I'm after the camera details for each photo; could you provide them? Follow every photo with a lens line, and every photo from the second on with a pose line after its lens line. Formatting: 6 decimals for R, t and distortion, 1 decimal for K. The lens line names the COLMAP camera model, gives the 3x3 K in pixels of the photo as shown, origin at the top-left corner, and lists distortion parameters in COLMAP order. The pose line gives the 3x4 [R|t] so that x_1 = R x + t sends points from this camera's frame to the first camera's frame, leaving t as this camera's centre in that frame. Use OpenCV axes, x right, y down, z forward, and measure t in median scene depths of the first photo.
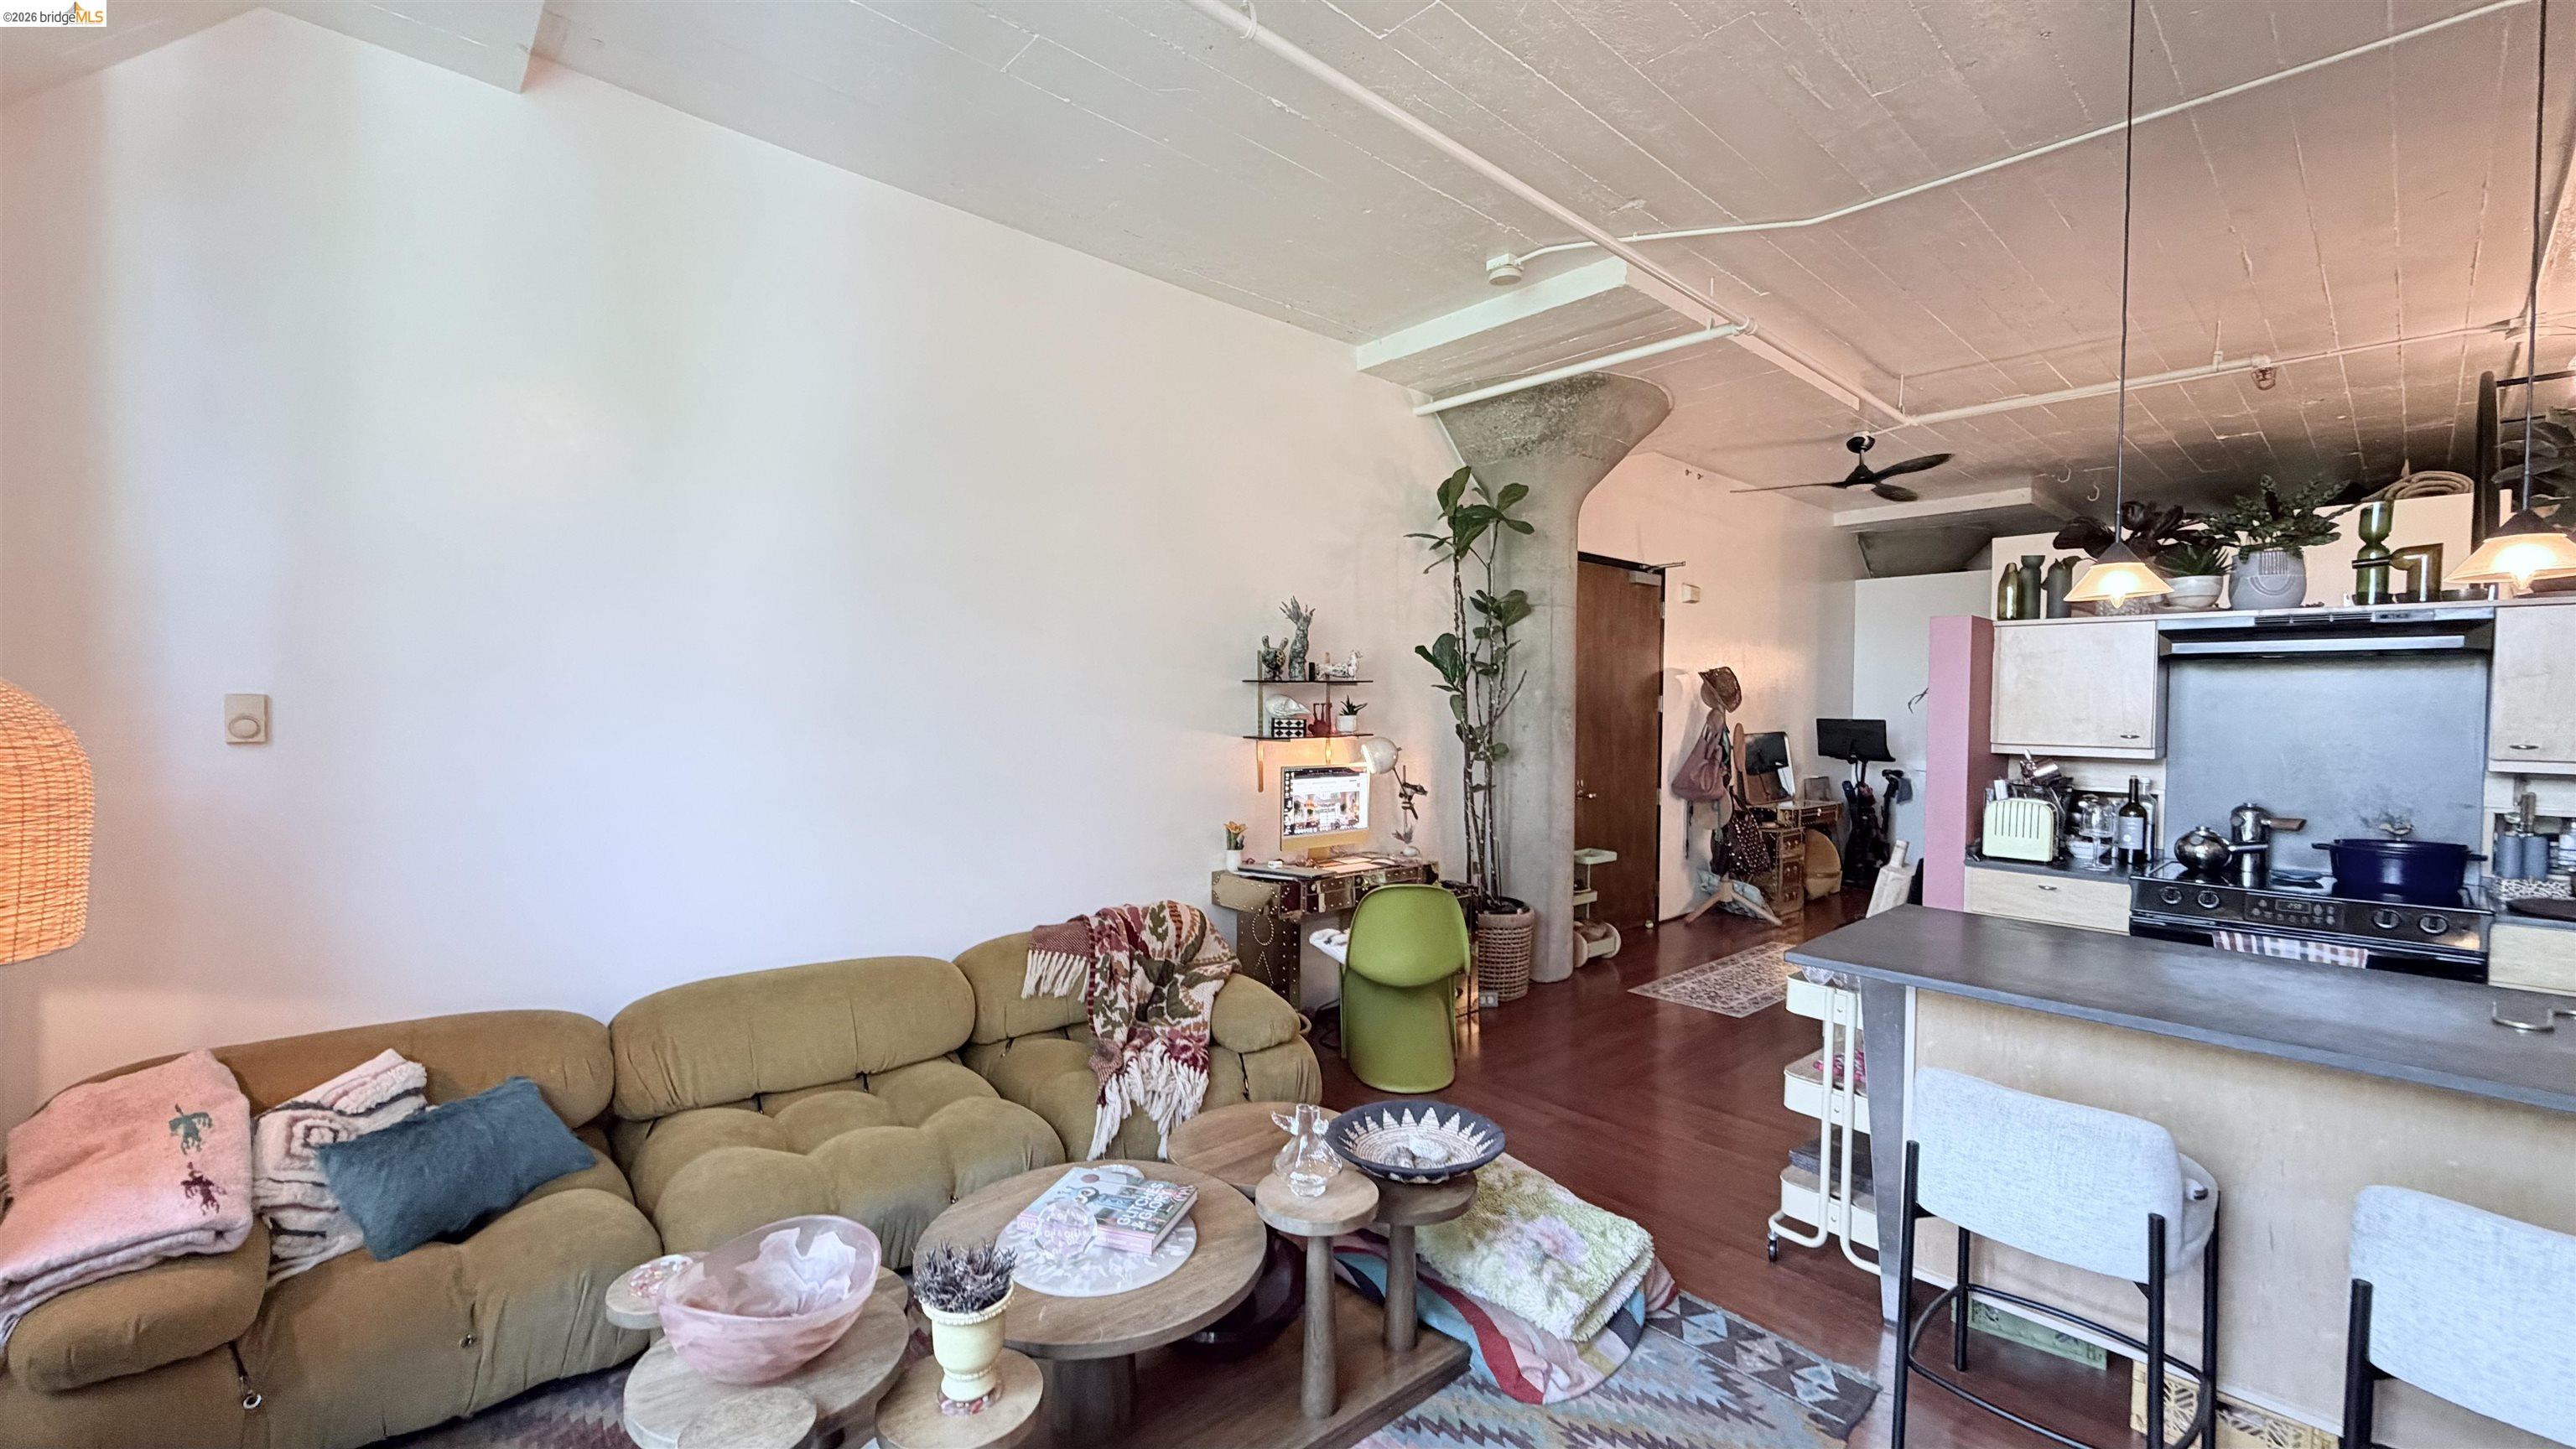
lens RADIAL K [[1023.9, 0, 1272.4], [0, 1023.9, 722.8], [0, 0, 1]] dist [-0.001903, 0.000562]
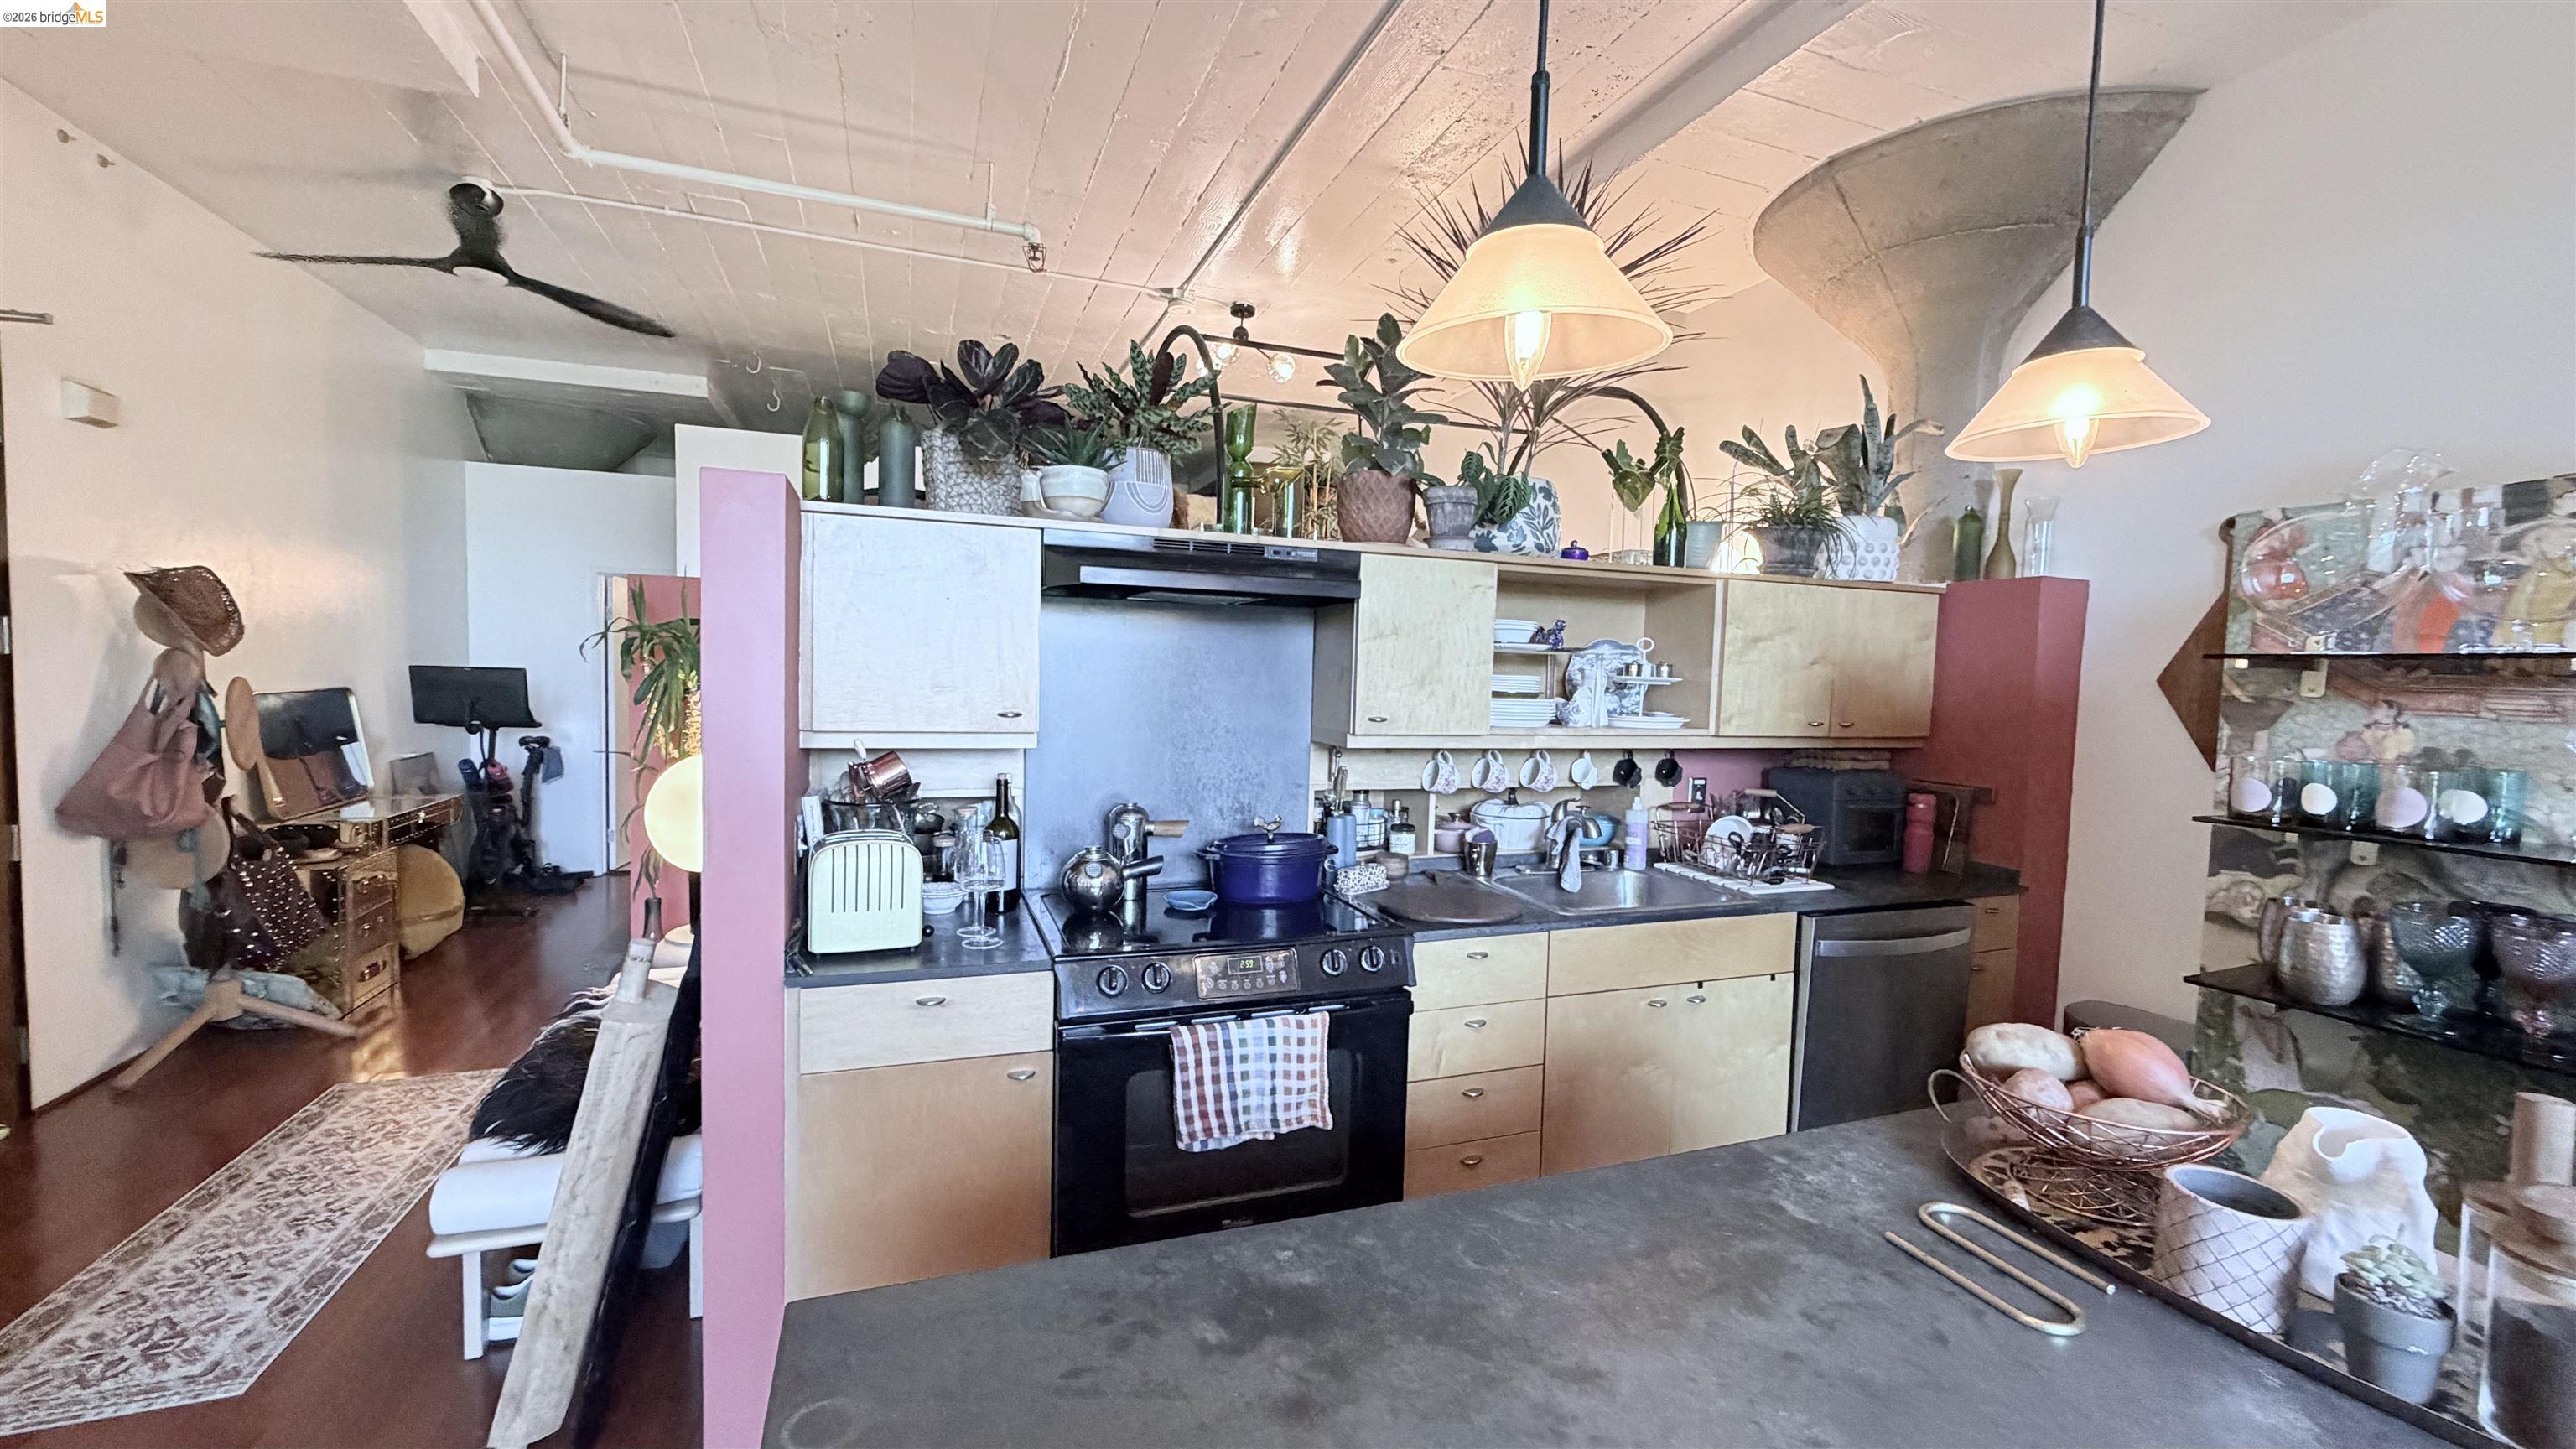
lens RADIAL K [[1023.9, 0, 1281.8], [0, 1023.9, 726.5], [0, 0, 1]] dist [-0.001903, 0.000562]
pose [[0.364230, -0.053953, 0.929745, 0.164423], [-0.005764, 0.998171, 0.060182, -0.008799], [-0.931291, -0.027280, 0.363253, 0.316409]]
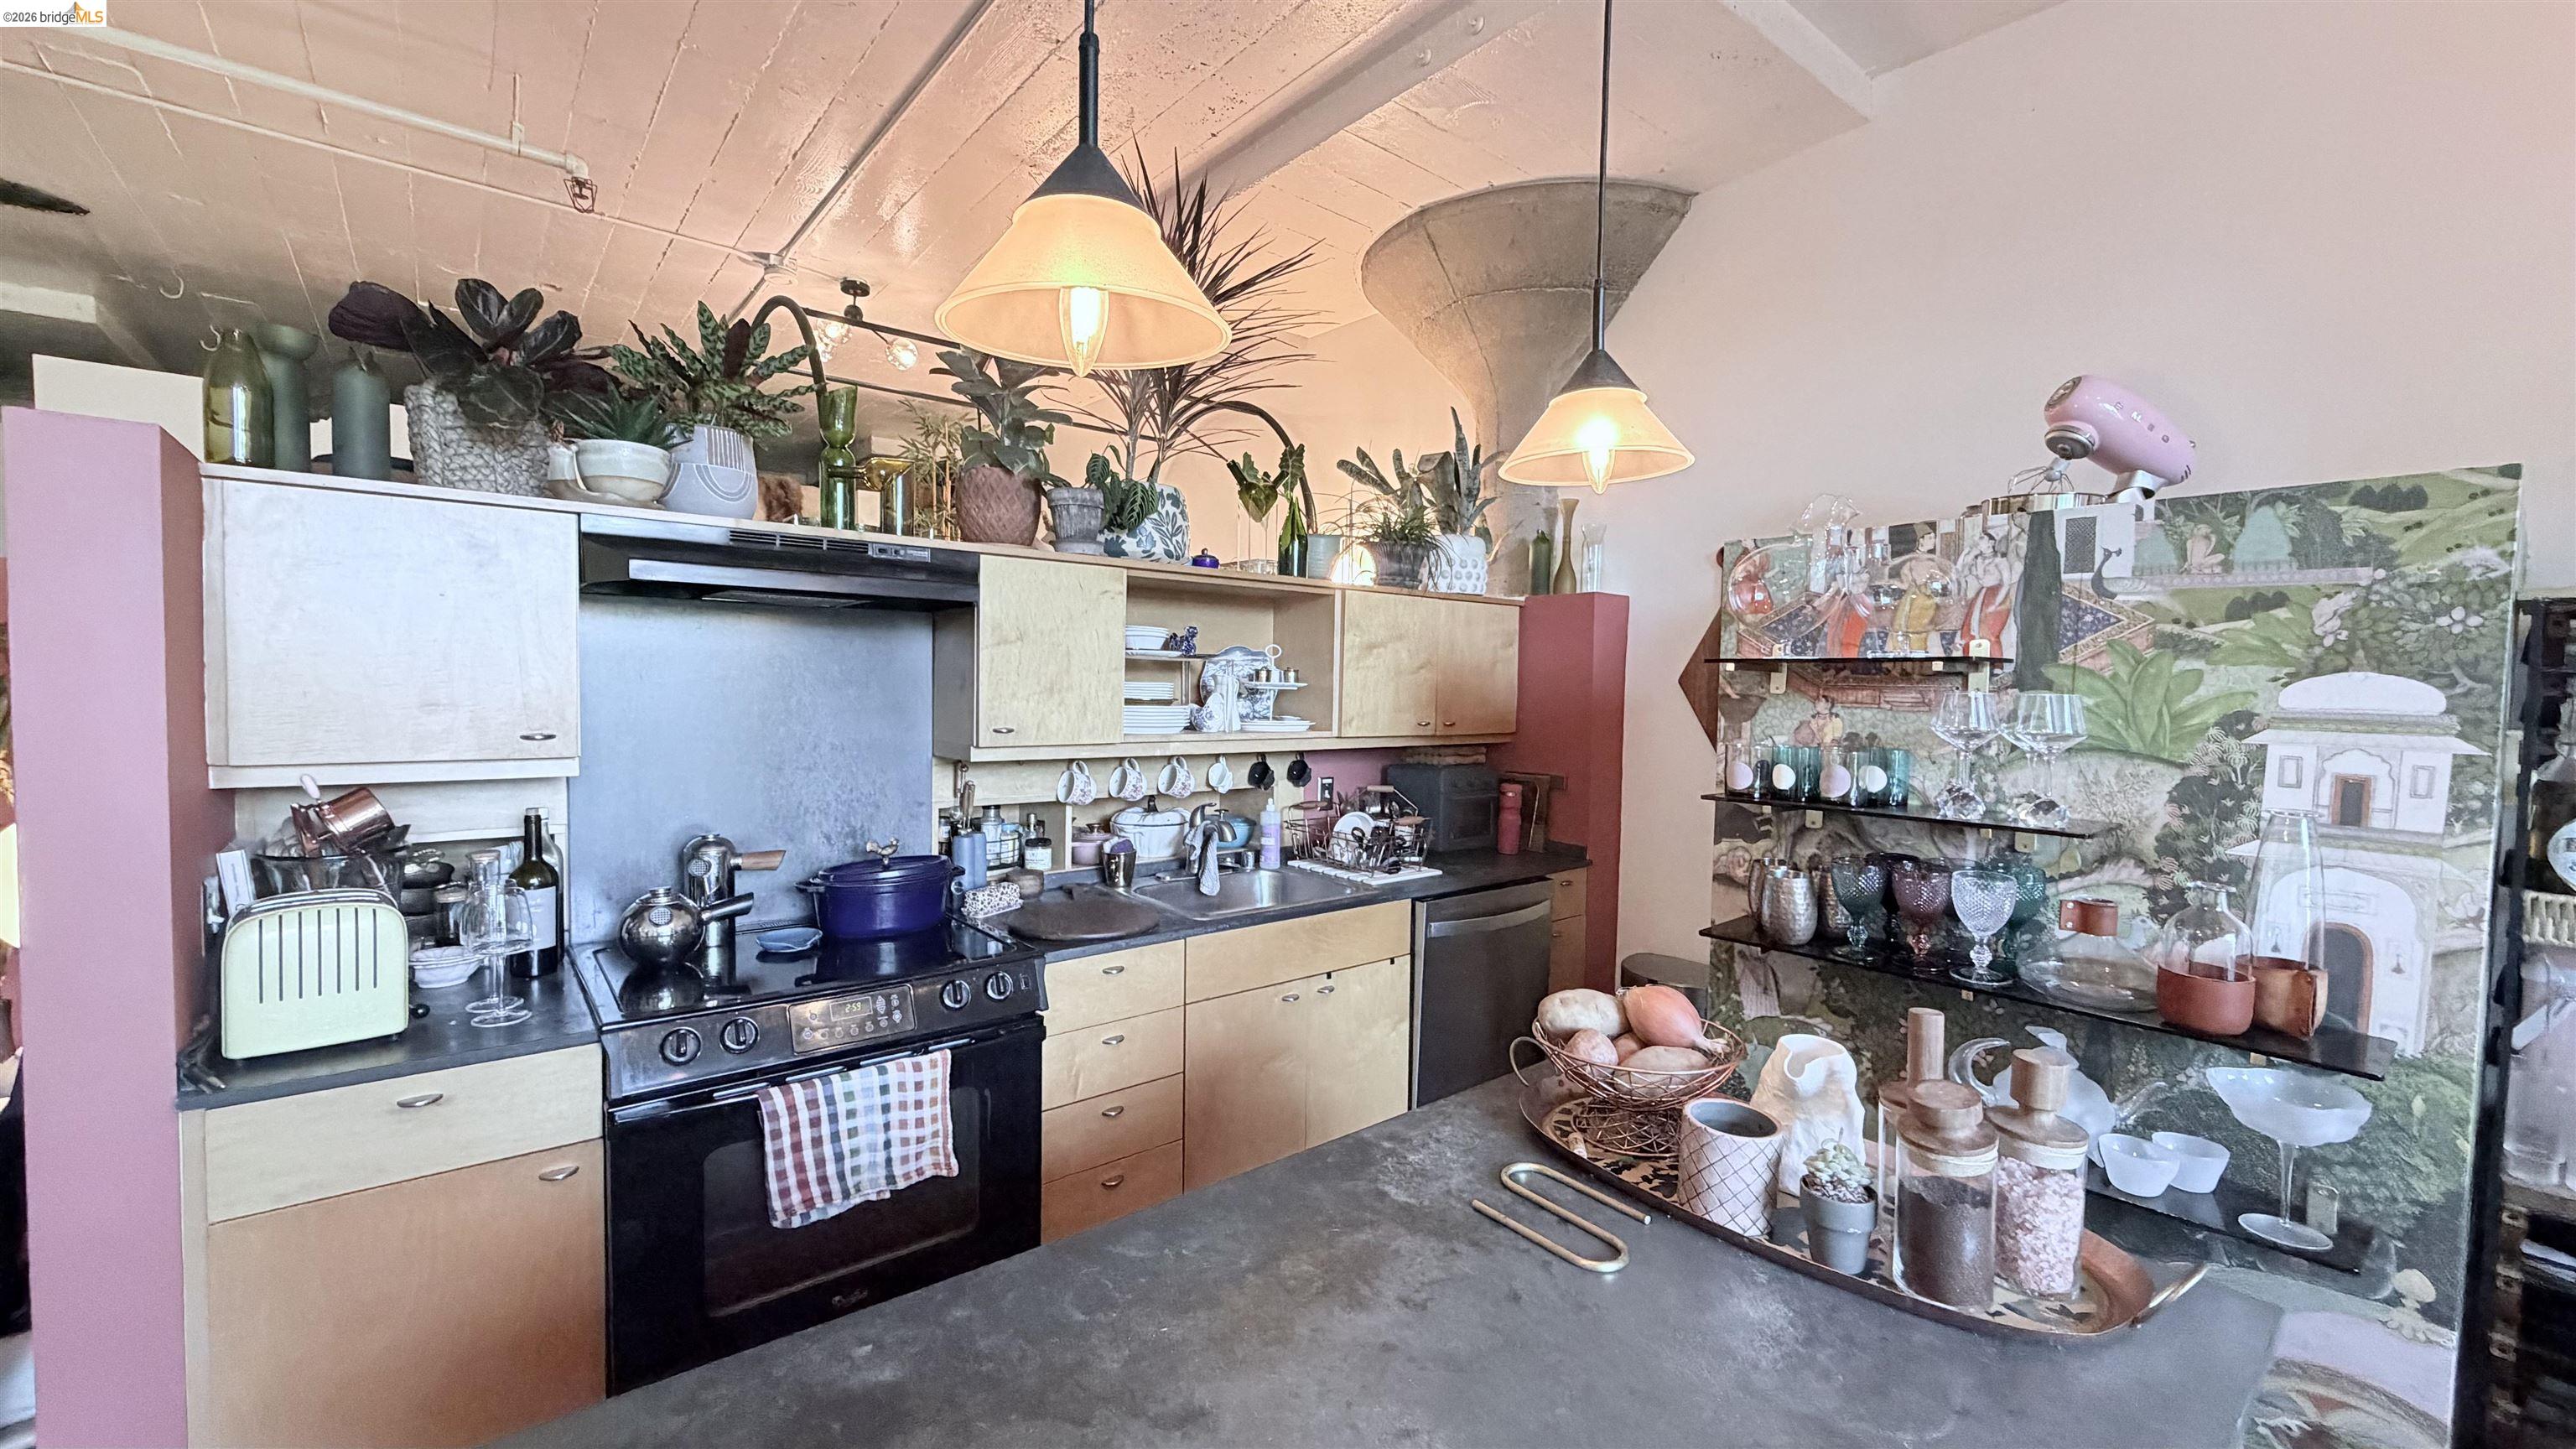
lens RADIAL K [[1023.9, 0, 1283.2], [0, 1023.9, 726.1], [0, 0, 1]] dist [-0.001903, 0.000562]
pose [[0.039347, -0.052965, 0.997821, 0.175277], [0.001800, 0.998596, 0.052935, -0.009142], [-0.999224, -0.000287, 0.039387, 0.309627]]
